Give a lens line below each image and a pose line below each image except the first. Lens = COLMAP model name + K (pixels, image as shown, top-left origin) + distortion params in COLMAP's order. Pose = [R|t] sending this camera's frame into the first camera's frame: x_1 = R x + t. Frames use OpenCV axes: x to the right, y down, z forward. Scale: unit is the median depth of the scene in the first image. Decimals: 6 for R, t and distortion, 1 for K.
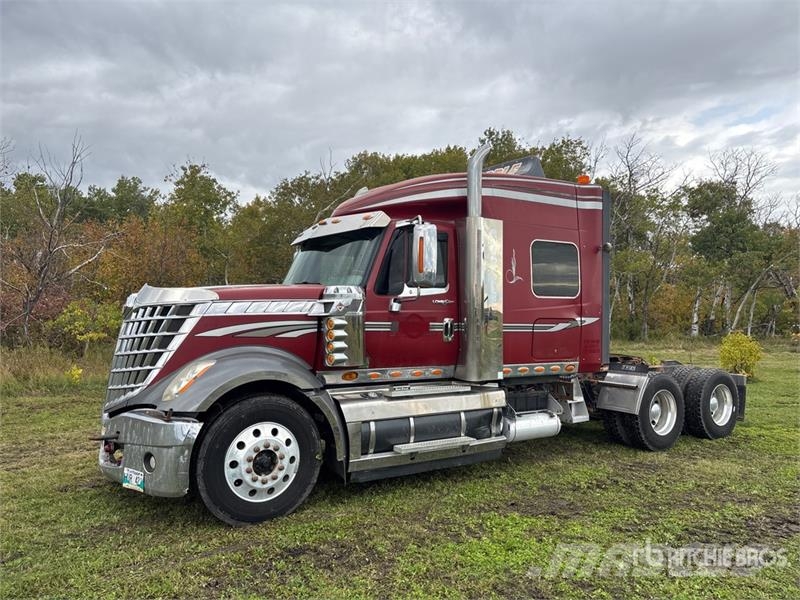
lens RADIAL K [[621.9, 0, 400.0], [0, 621.9, 300.0], [0, 0, 1]] dist [0.076113, -0.003547]
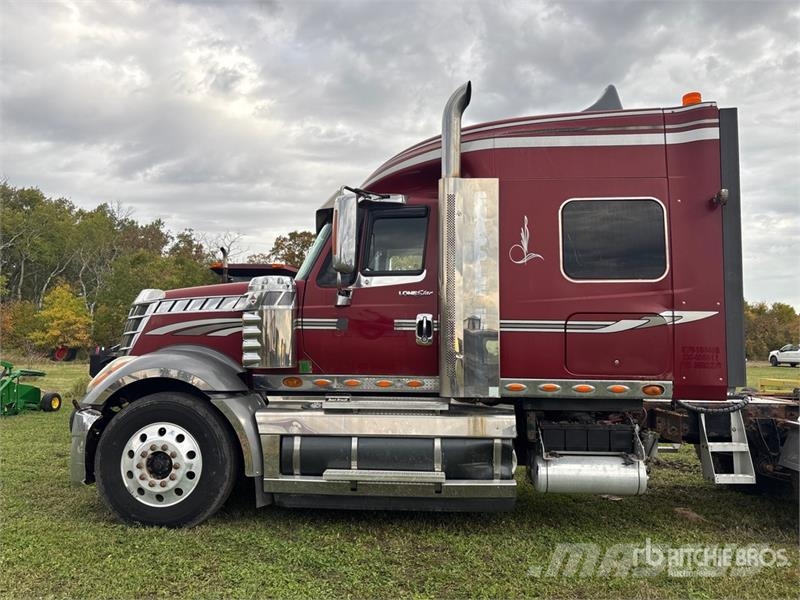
lens RADIAL K [[603.7, 0, 400.0], [0, 603.7, 300.0], [0, 0, 1]] dist [0.027149, -0.000562]
pose [[0.786283, -0.054090, -0.615495, 0.518651], [0.014087, 0.997471, -0.069663, 0.063920], [0.617706, 0.046104, 0.785056, 0.396249]]
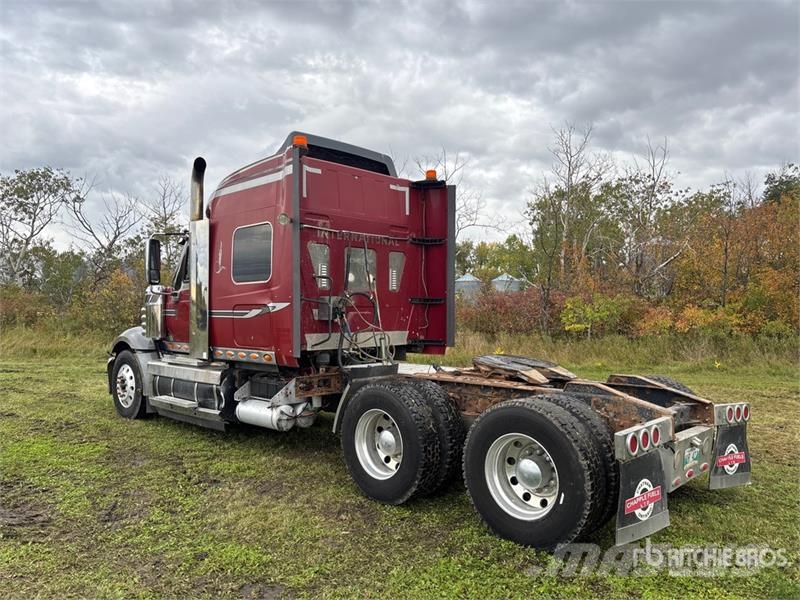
lens RADIAL K [[603.7, 0, 400.0], [0, 603.7, 300.0], [0, 0, 1]] dist [0.027149, -0.000562]
pose [[0.204316, -0.025403, -0.978575, 1.346730], [0.025334, 0.999466, -0.020656, 0.053070], [0.978577, -0.020571, 0.204850, 1.150509]]
